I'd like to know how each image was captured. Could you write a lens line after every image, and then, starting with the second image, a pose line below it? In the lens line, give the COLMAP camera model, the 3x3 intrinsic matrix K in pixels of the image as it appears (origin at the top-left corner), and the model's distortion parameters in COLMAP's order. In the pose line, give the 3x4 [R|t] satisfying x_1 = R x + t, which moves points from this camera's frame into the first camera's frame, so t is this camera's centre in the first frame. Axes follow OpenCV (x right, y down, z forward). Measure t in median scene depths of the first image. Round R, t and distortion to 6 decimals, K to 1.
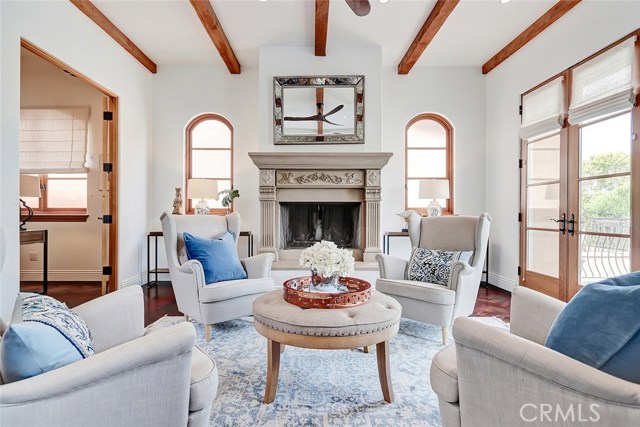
lens RADIAL K [[340.3, 0, 320.0], [0, 340.3, 215.4], [0, 0, 1]] dist [-0.000388, 0.000242]
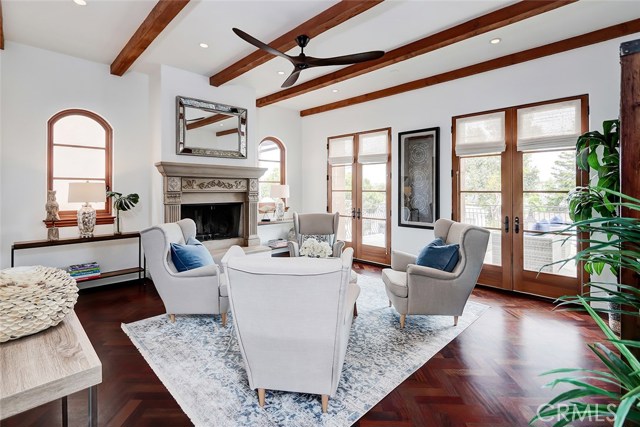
lens RADIAL K [[297.1, 0, 330.2], [0, 297.1, 190.3], [0, 0, 1]] dist [0.000278, -0.002009]
pose [[0.706738, 0.003891, 0.707465, -0.478618], [0.003558, 0.999953, -0.009054, -0.076689], [-0.707466, 0.008916, 0.706691, -0.072002]]
